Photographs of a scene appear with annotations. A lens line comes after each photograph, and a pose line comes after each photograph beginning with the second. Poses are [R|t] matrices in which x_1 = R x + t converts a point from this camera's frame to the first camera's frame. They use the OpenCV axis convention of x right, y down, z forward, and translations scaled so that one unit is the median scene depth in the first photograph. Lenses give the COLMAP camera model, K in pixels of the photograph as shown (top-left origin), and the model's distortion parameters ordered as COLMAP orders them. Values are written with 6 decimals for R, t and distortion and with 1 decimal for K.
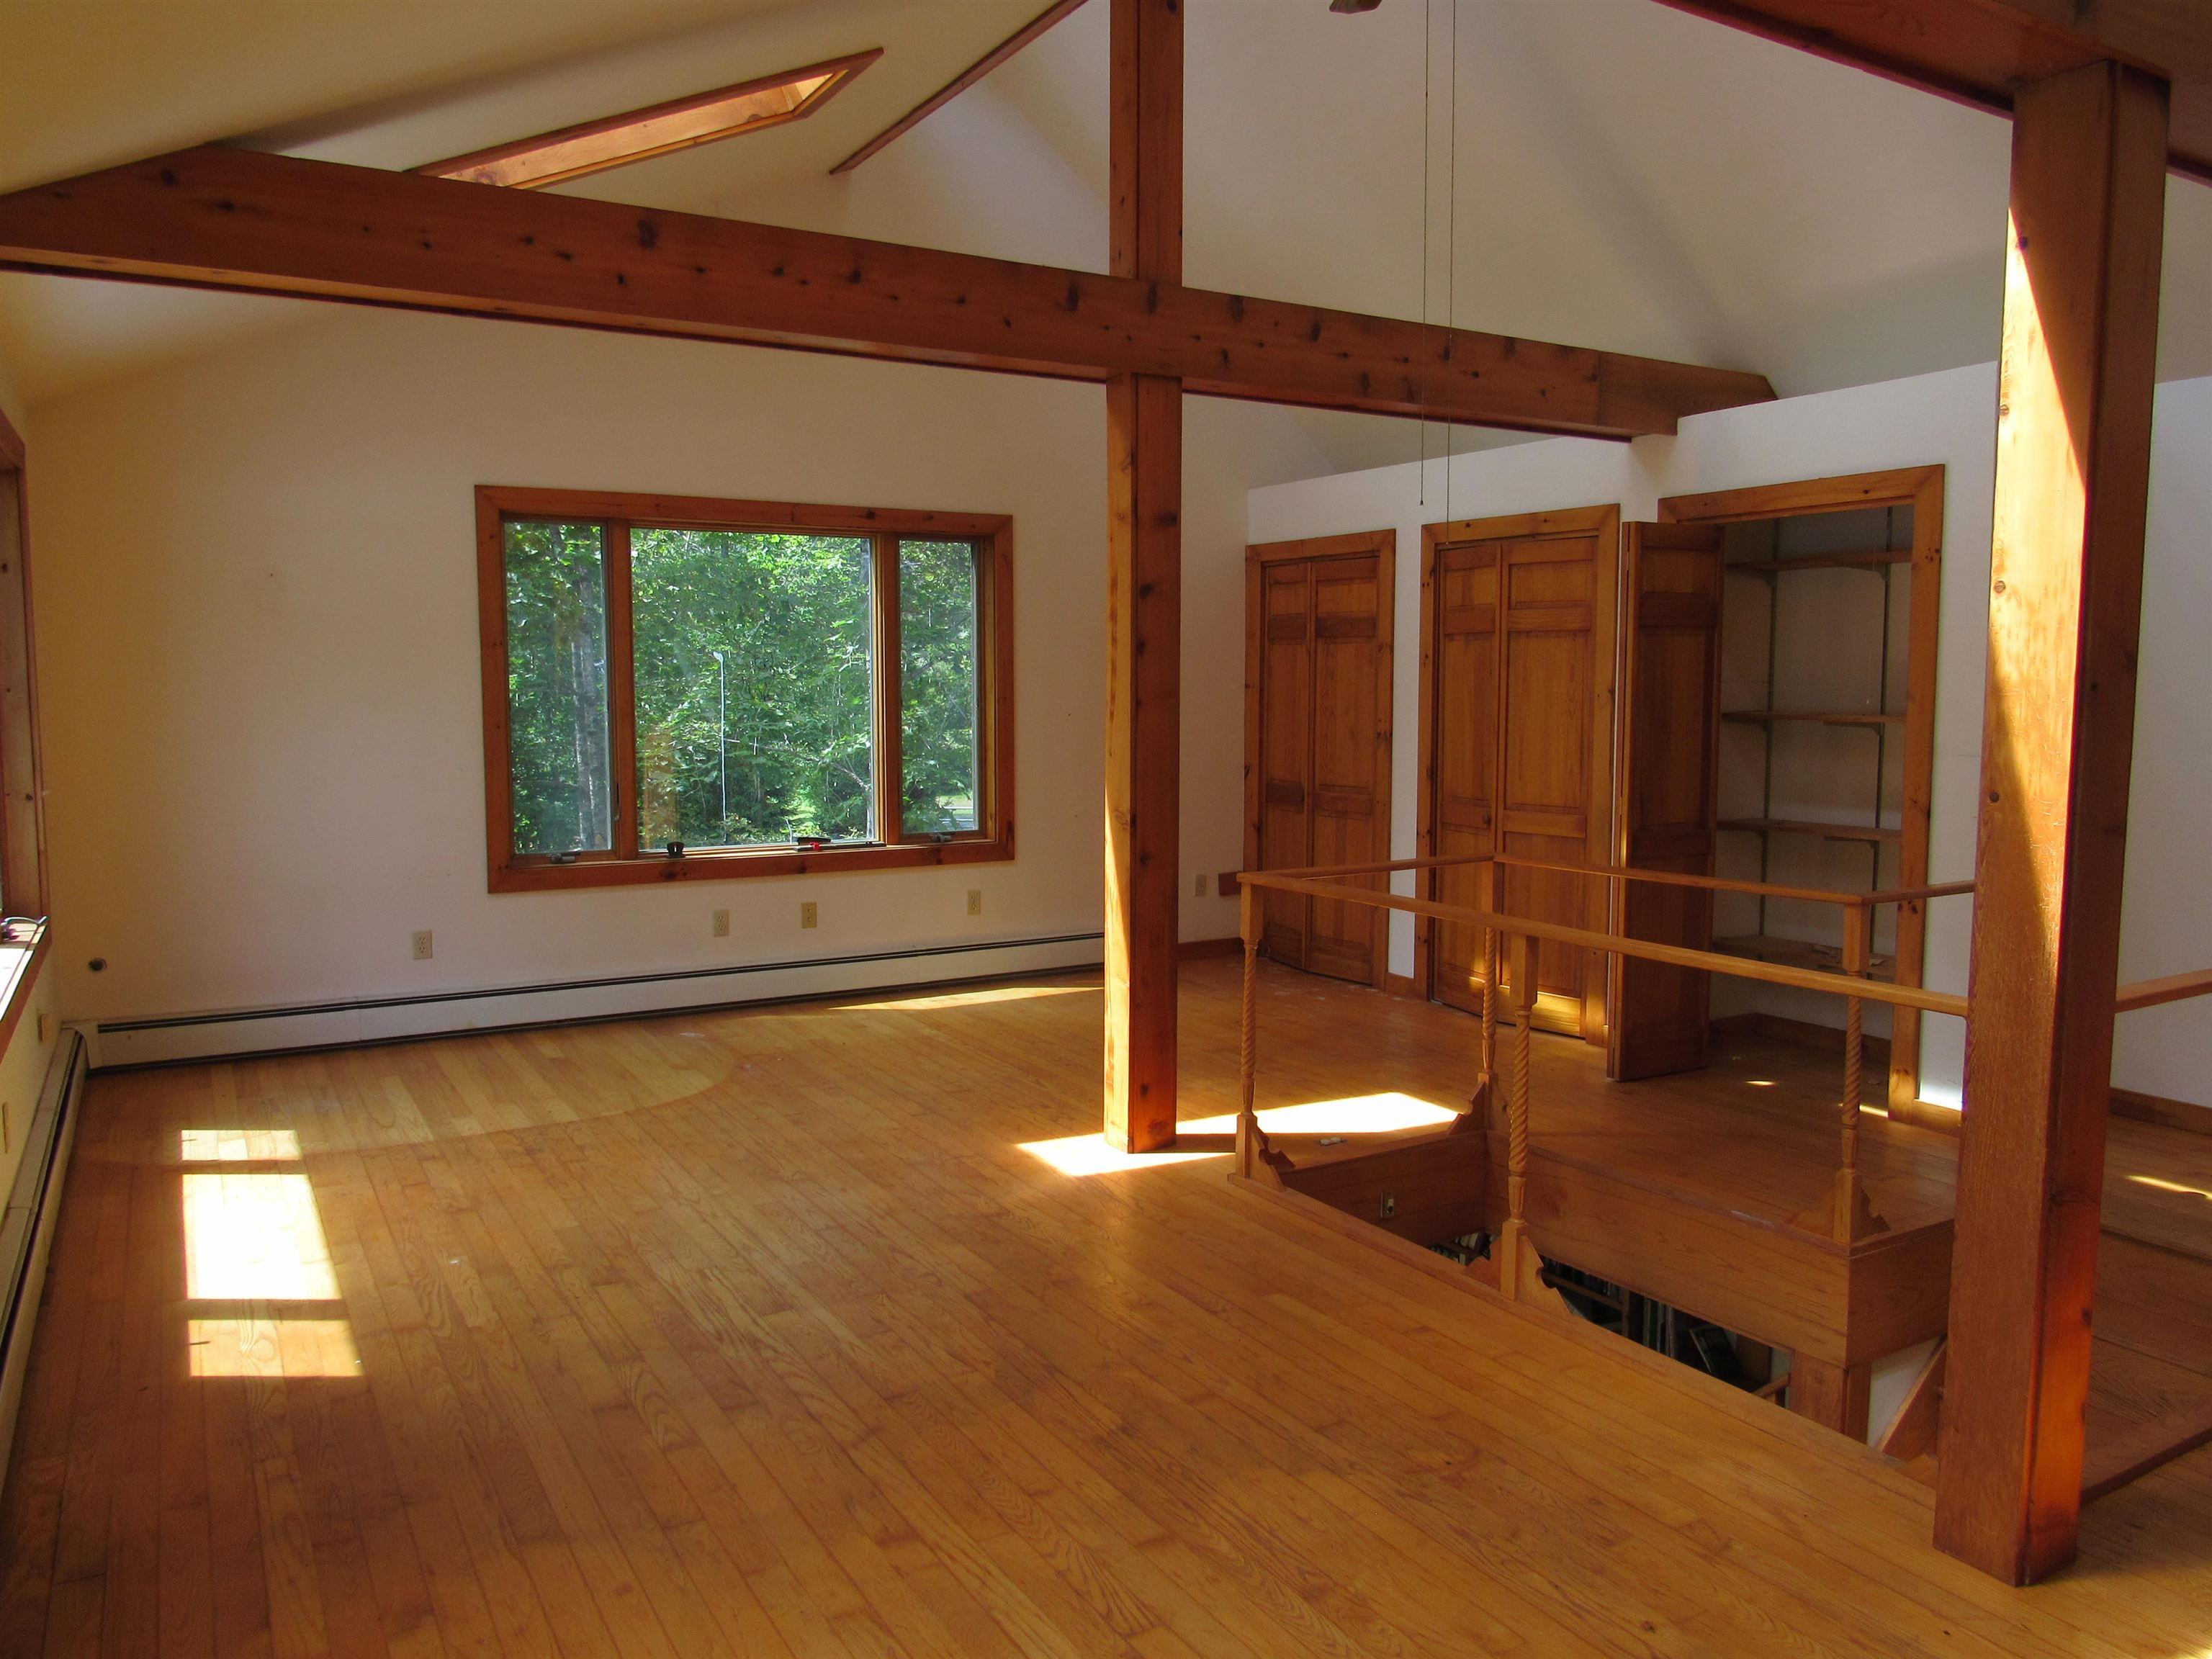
lens RADIAL K [[1578.4, 0, 1095.6], [0, 1578.4, 828.8], [0, 0, 1]] dist [-0.034998, 0.018503]
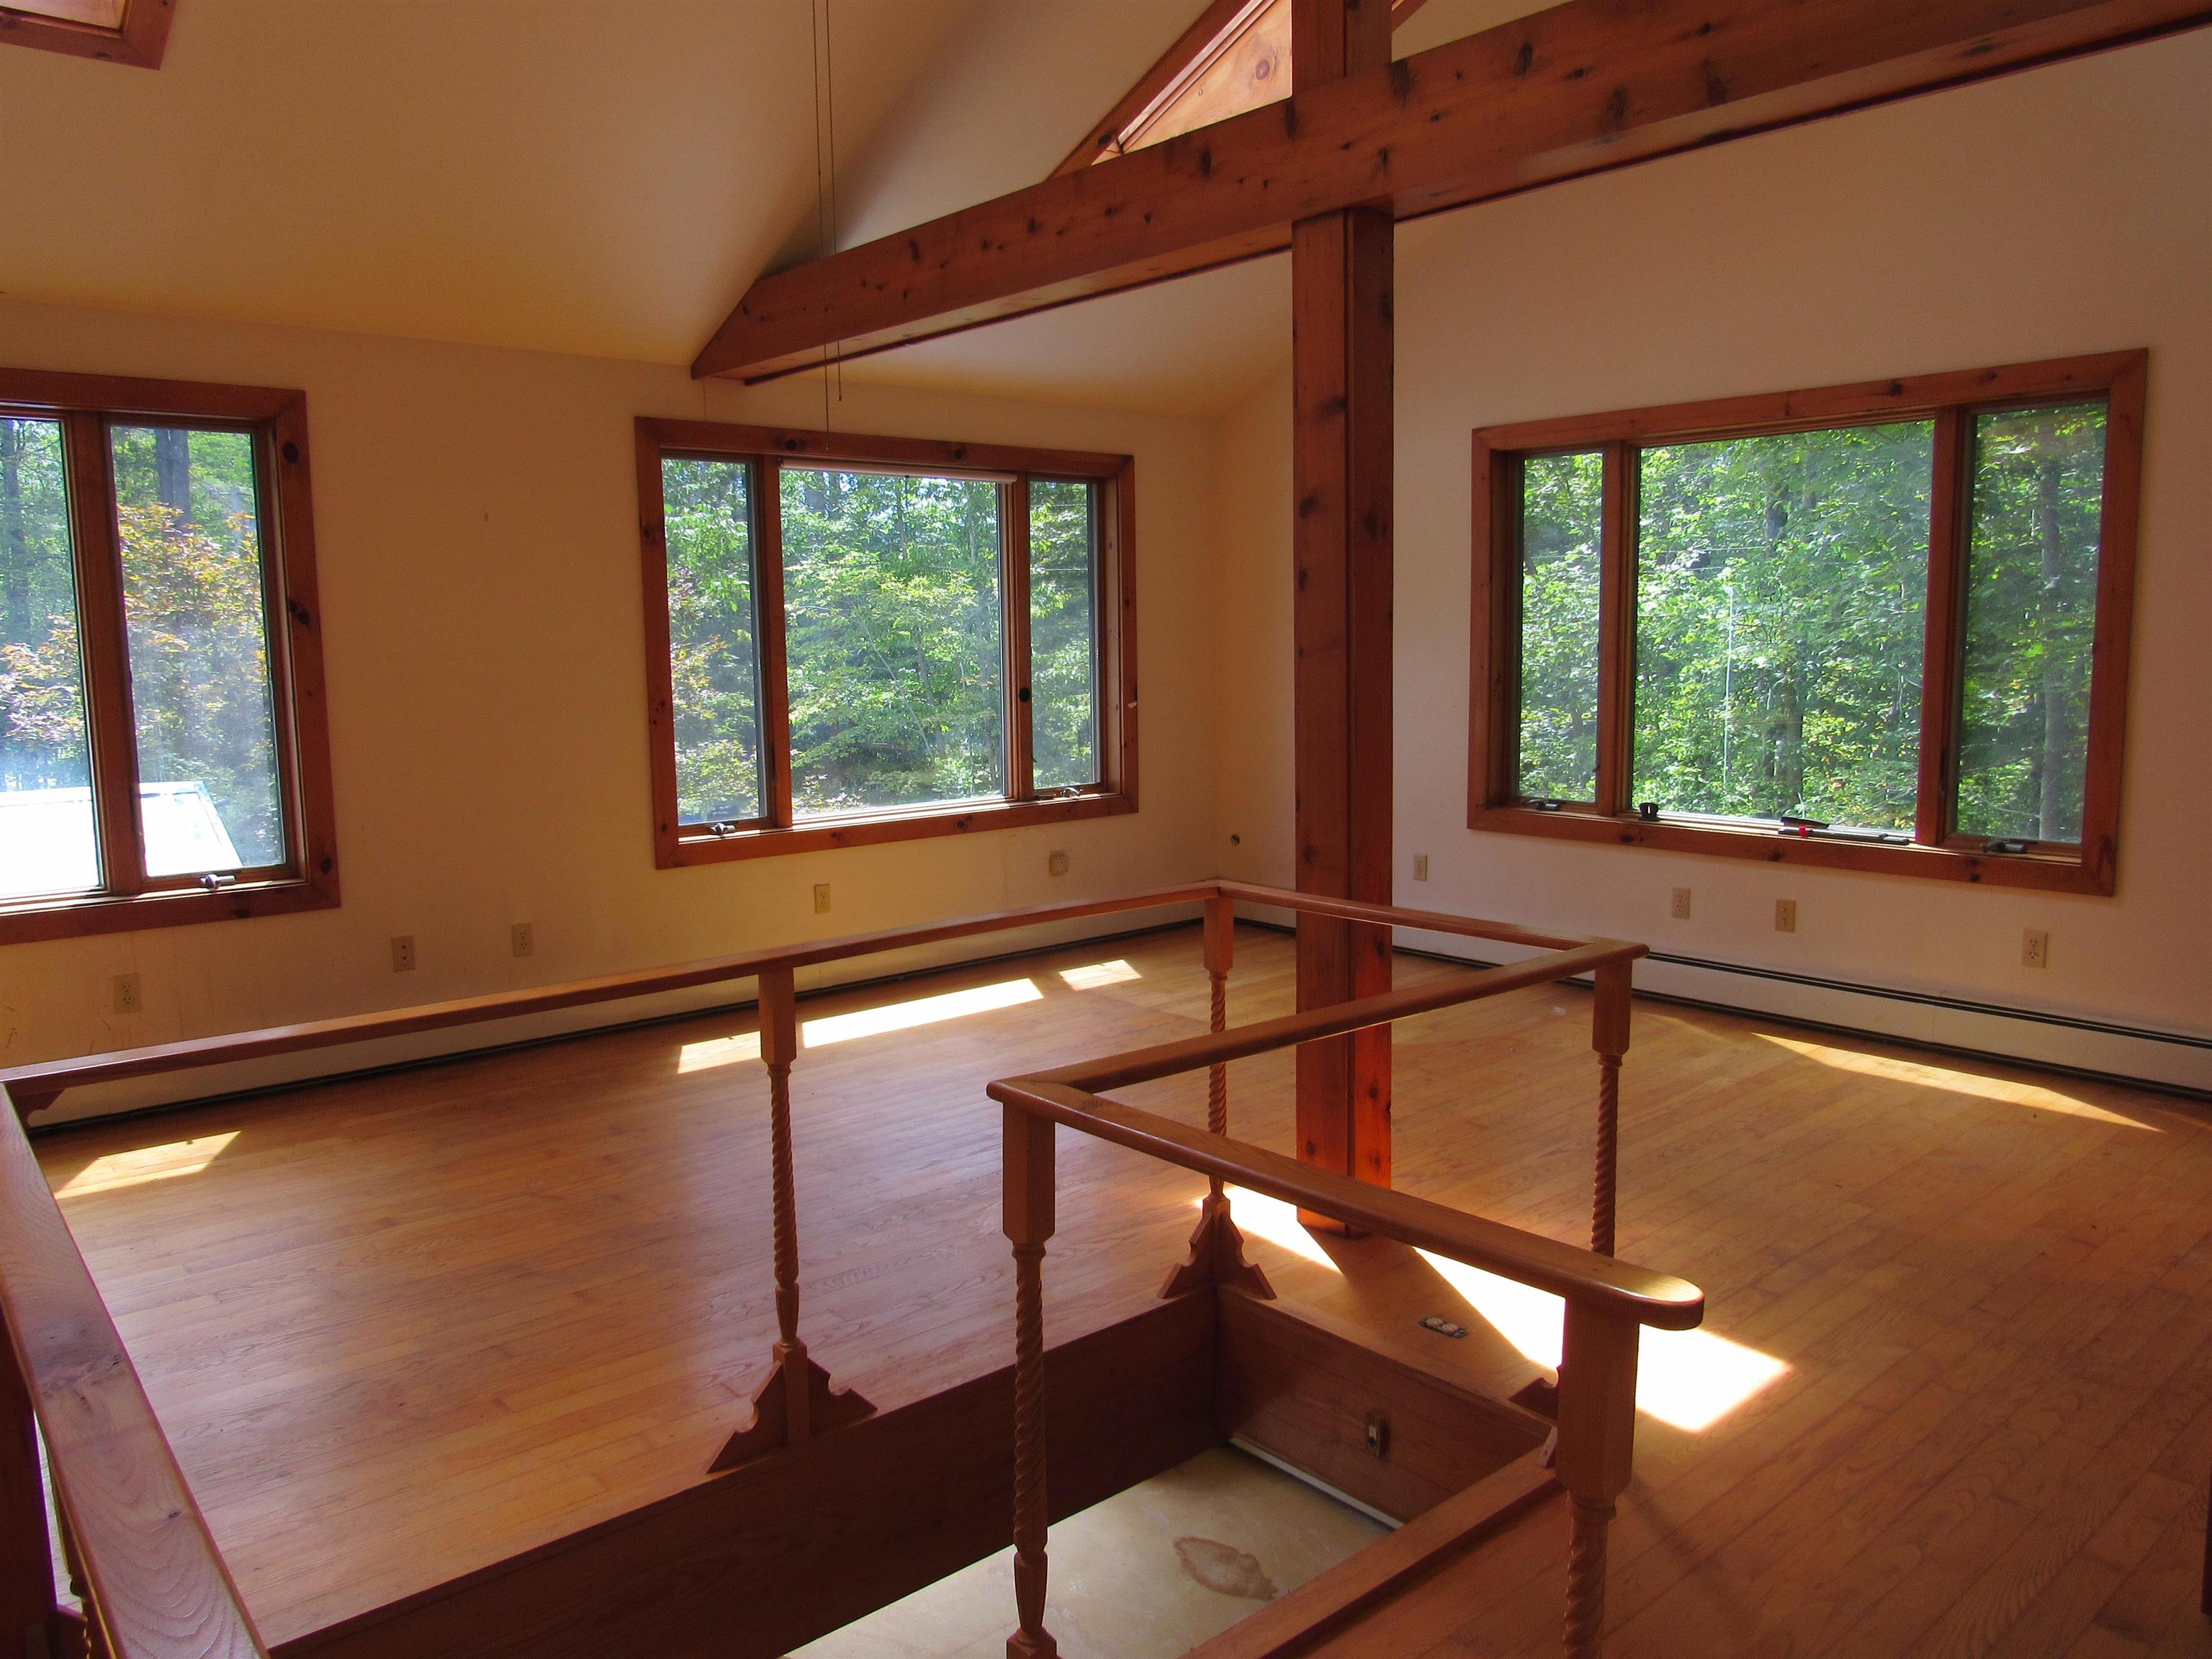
lens RADIAL K [[1578.4, 0, 1094.6], [0, 1578.4, 828.3], [0, 0, 1]] dist [-0.034998, 0.018503]
pose [[0.179201, 0.122047, -0.976213, 0.739908], [-0.079168, 0.990846, 0.109344, -0.067343], [0.980622, 0.057690, 0.187223, 0.724962]]
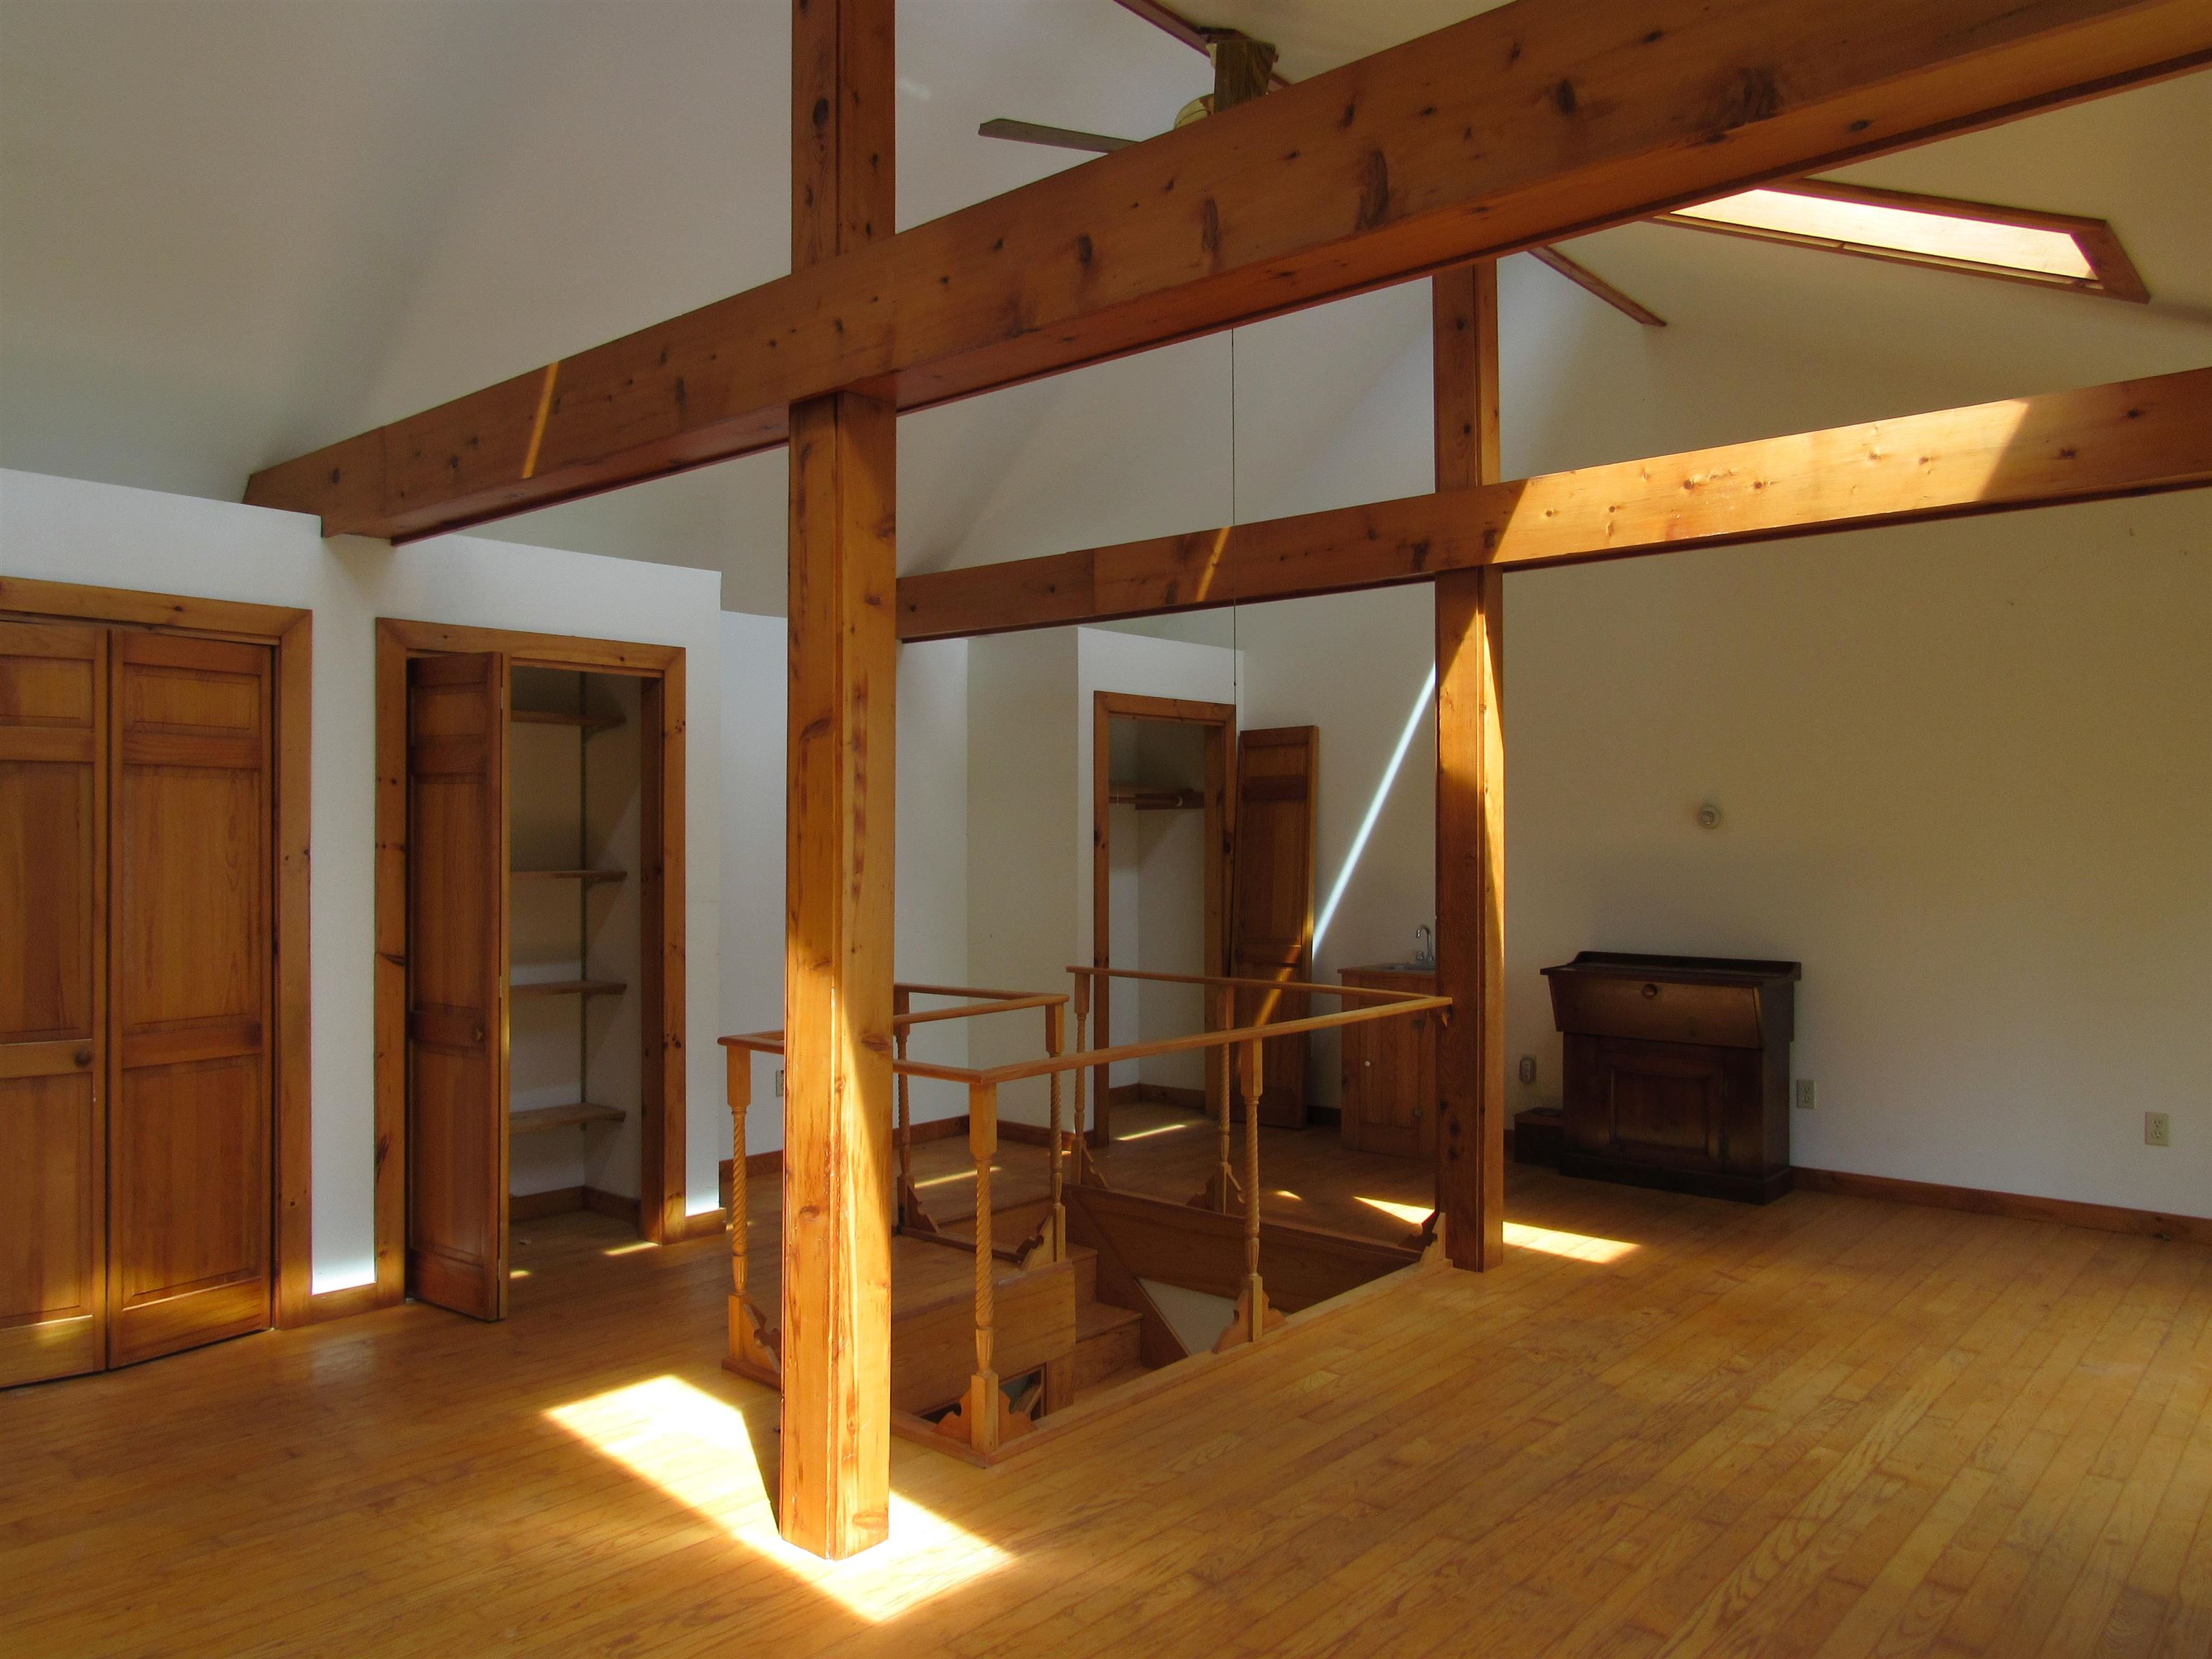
lens RADIAL K [[1578.4, 0, 1093.2], [0, 1578.4, 819.4], [0, 0, 1]] dist [-0.034998, 0.018503]
pose [[-0.315938, 0.010527, 0.948722, -0.631974], [0.091131, 0.995652, 0.019300, -0.102080], [-0.944393, 0.092555, -0.315523, 1.077308]]
